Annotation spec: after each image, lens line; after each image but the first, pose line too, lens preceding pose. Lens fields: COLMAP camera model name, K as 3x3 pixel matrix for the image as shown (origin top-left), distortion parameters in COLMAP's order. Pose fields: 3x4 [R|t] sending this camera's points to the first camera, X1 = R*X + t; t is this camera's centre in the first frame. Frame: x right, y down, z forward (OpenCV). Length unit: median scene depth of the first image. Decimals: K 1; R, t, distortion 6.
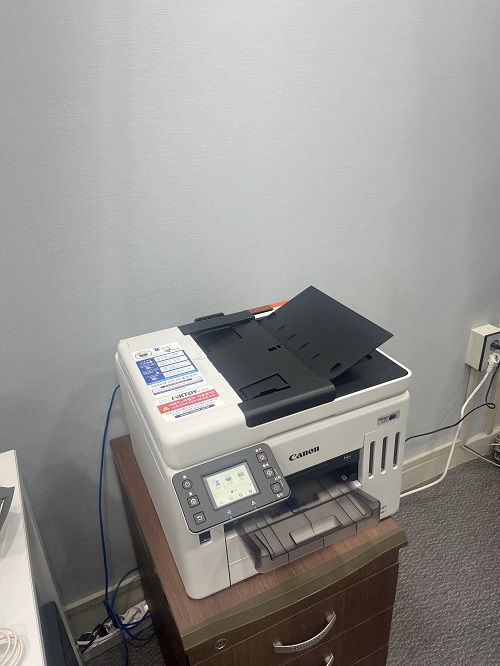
lens RADIAL K [[499.9, 0, 253.4], [0, 499.9, 331.9], [0, 0, 1]] dist [0.046548, -0.068483]
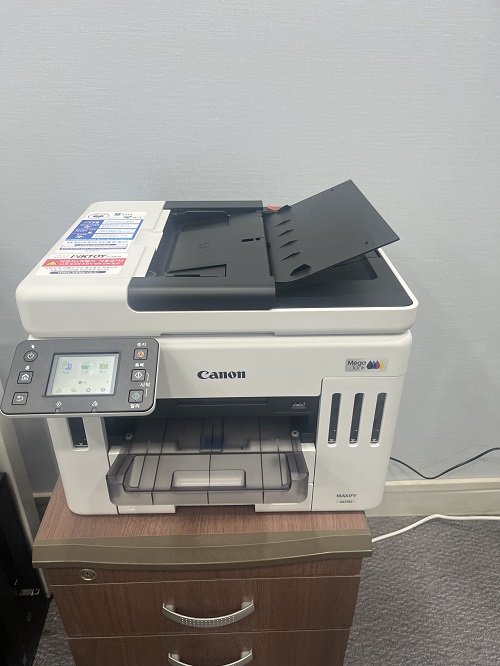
lens RADIAL K [[507.7, 0, 250.3], [0, 507.7, 337.8], [0, 0, 1]] dist [0.045561, -0.089241]
pose [[0.916924, 0.247623, -0.312942, 0.333445], [-0.223682, 0.968340, 0.110832, 0.096161], [0.330479, -0.031625, 0.943283, 0.314128]]
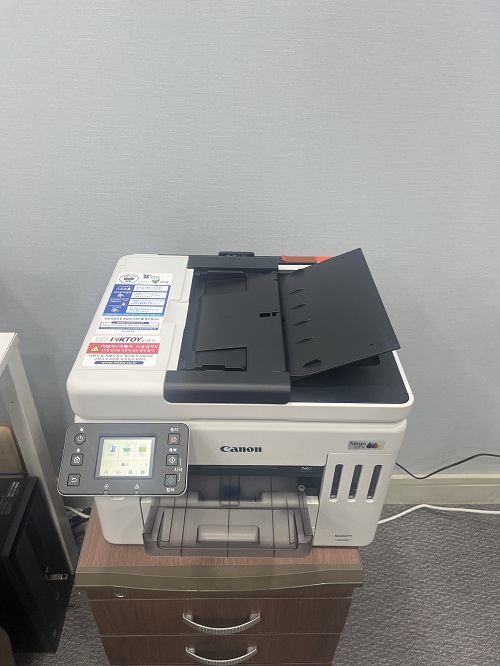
lens RADIAL K [[506.4, 0, 250.0], [0, 506.4, 333.0], [0, 0, 1]] dist [0.053758, -0.094022]
pose [[0.908720, 0.304207, -0.285807, 0.280701], [-0.249667, 0.944866, 0.211882, -0.114734], [0.334505, -0.121185, 0.934570, 0.229384]]
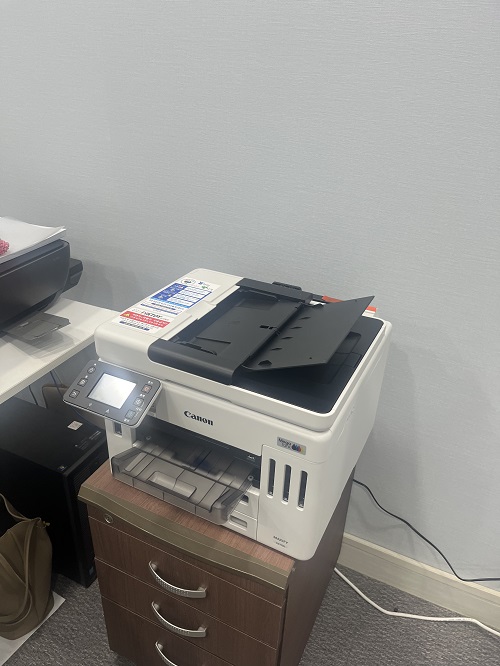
lens RADIAL K [[507.7, 0, 250.3], [0, 507.7, 337.8], [0, 0, 1]] dist [0.045561, -0.089241]
pose [[0.621584, 0.449113, -0.641818, 0.719159], [-0.413718, 0.883951, 0.217871, -0.163638], [0.665184, 0.130106, 0.735256, 0.269581]]
